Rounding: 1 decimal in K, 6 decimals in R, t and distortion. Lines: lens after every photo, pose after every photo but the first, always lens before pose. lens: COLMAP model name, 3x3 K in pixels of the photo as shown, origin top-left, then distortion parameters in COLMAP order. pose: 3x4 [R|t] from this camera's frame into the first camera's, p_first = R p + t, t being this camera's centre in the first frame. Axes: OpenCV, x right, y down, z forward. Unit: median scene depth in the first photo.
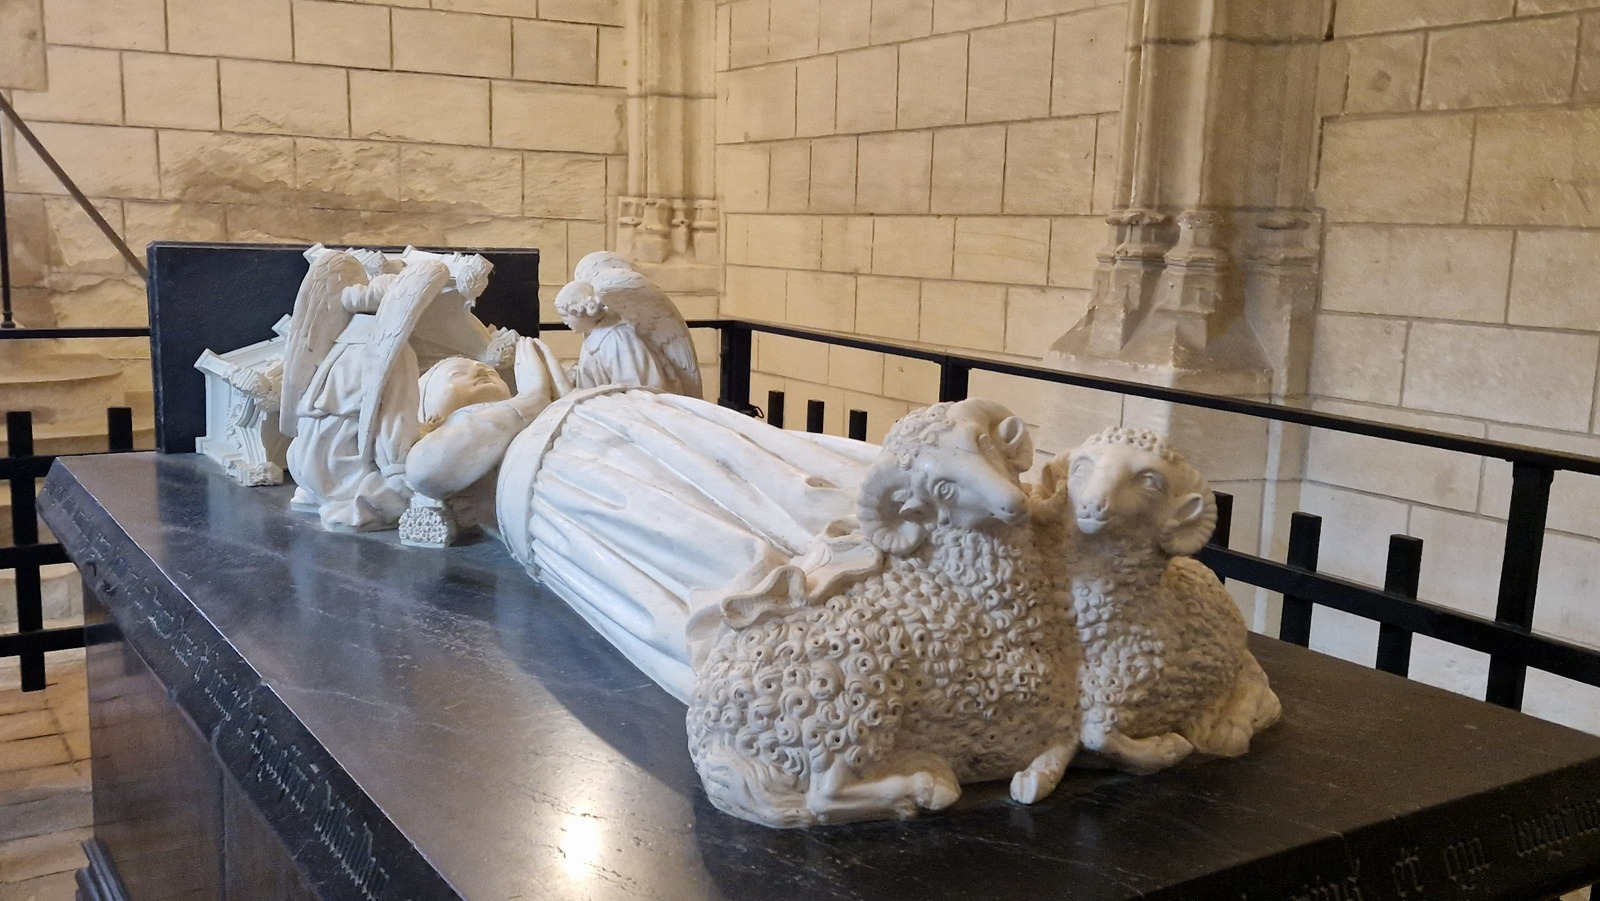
lens RADIAL K [[1382.4, 0, 800.0], [0, 1382.4, 450.5], [0, 0, 1]] dist [0.048462, 0.002046]
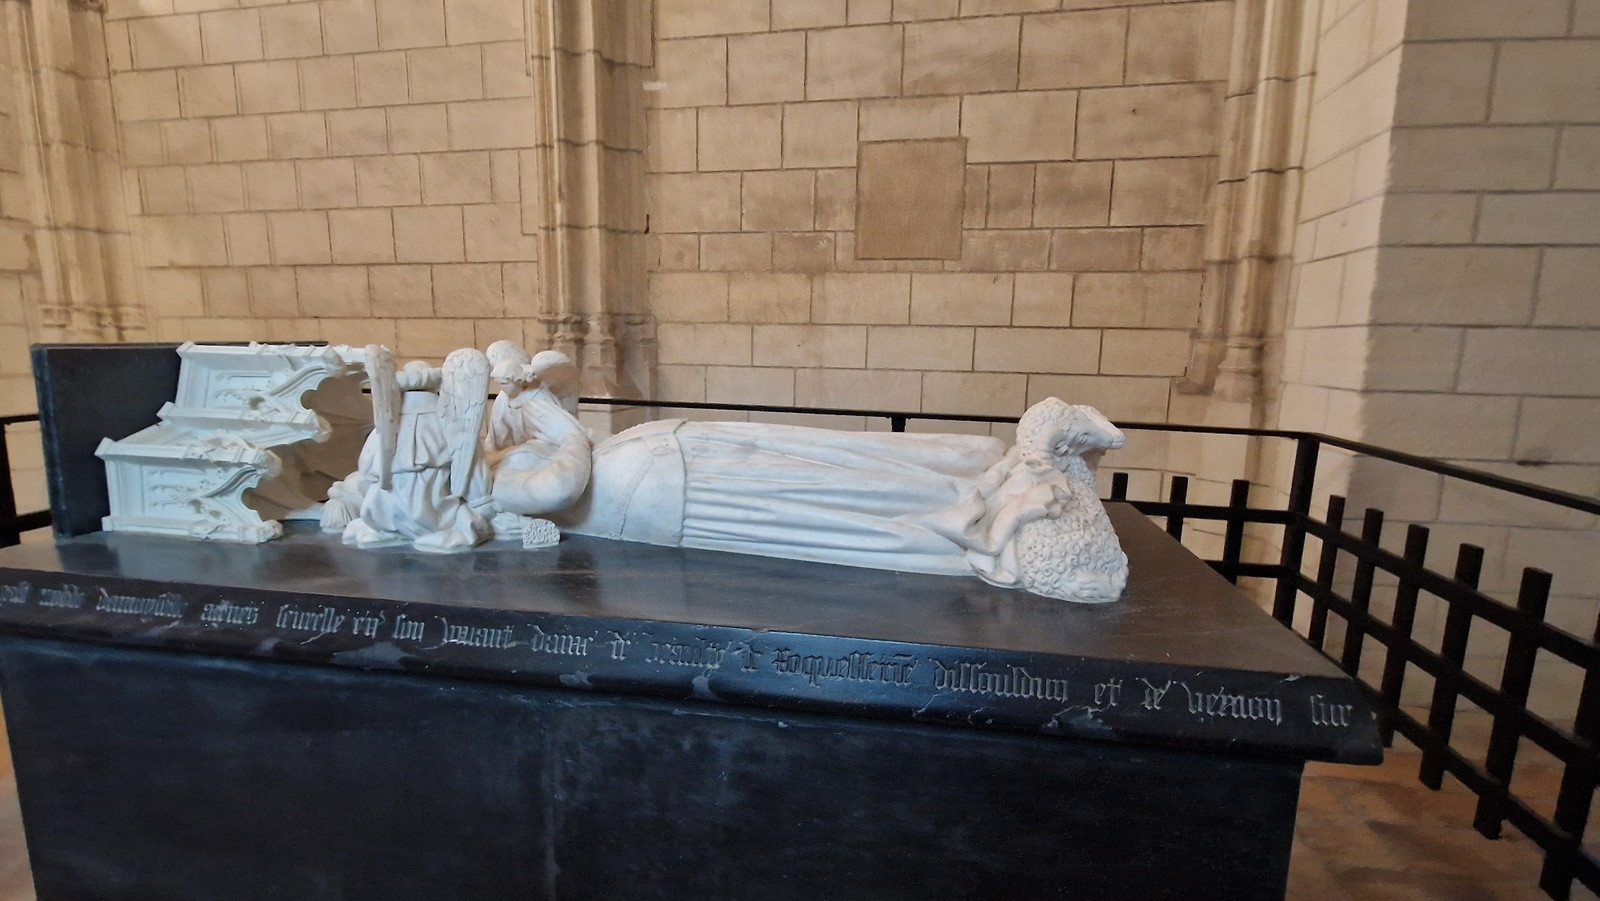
lens RADIAL K [[691.0, 0, 800.0], [0, 691.0, 450.5], [0, 0, 1]] dist [-0.002126, -0.000388]
pose [[0.712136, -0.133127, 0.689303, -0.525607], [0.118629, 0.990556, 0.068750, -0.044371], [-0.691946, 0.032812, 0.721204, 0.277087]]
